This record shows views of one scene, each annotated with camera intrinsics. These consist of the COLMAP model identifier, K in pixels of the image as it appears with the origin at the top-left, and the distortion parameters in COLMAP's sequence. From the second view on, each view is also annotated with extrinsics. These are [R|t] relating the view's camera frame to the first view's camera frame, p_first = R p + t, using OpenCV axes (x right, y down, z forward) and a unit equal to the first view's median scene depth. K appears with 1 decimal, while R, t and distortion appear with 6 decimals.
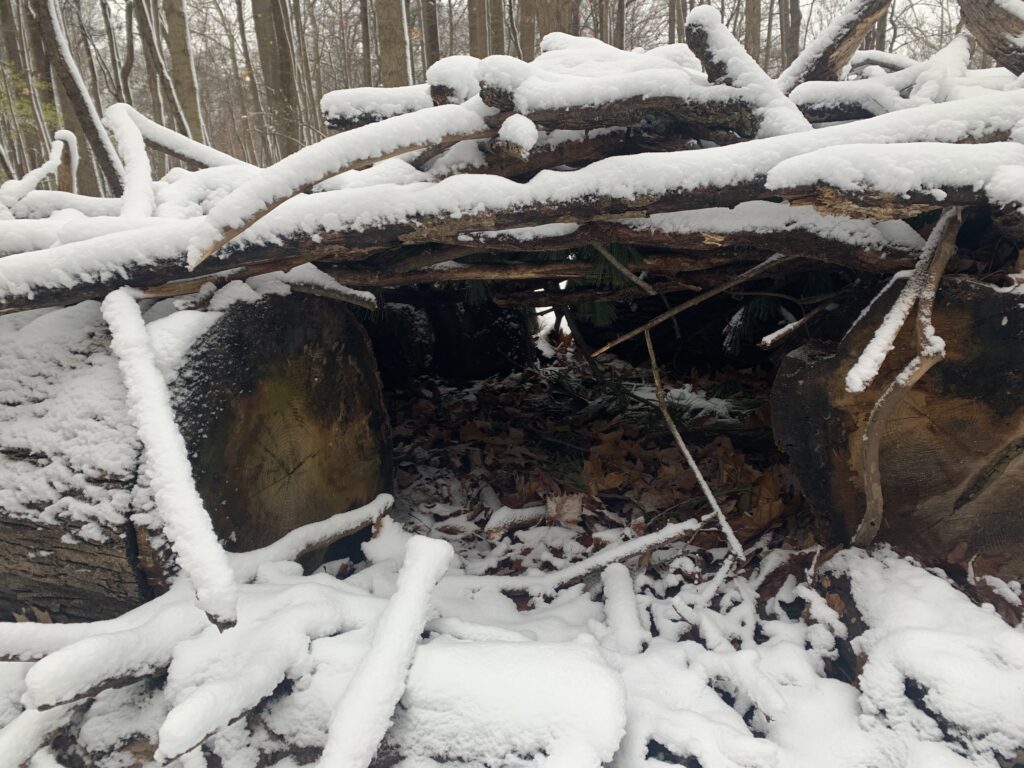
lens RADIAL K [[773.3, 0, 518.5], [0, 773.3, 377.5], [0, 0, 1]] dist [0.004305, -0.005062]
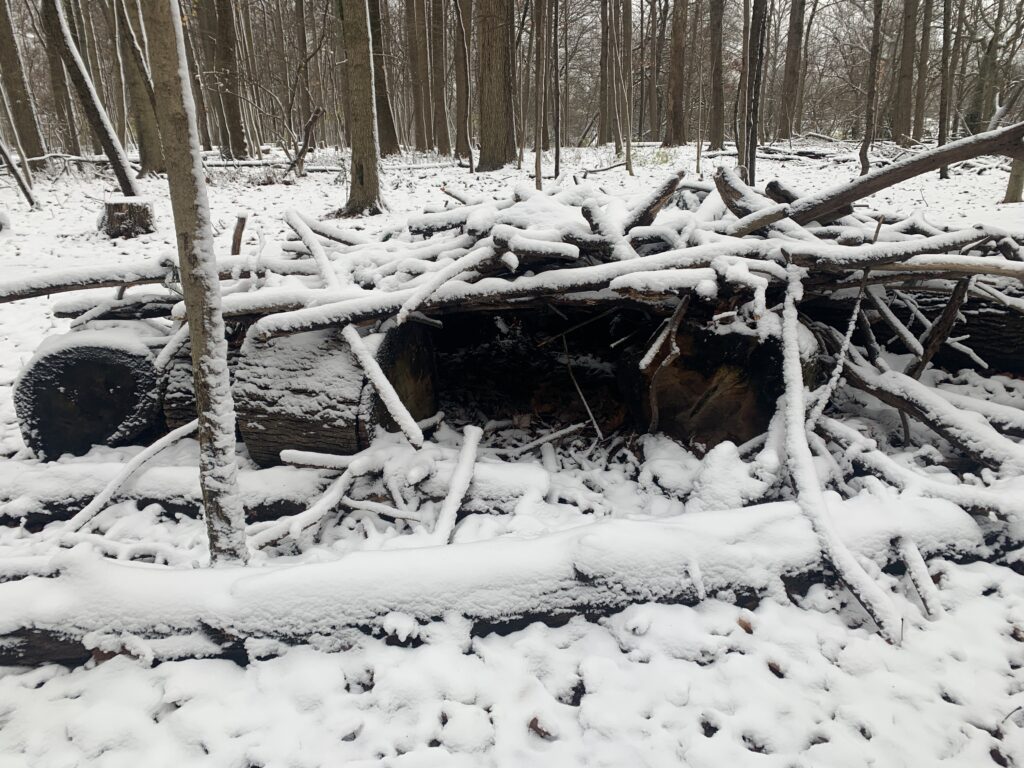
lens RADIAL K [[773.3, 0, 509.0], [0, 773.3, 385.2], [0, 0, 1]] dist [0.004305, -0.005062]
pose [[0.996835, 0.006325, 0.079248, -0.182384], [-0.012738, 0.996658, 0.080682, -0.115166], [-0.078473, -0.081436, 0.993585, -1.346685]]
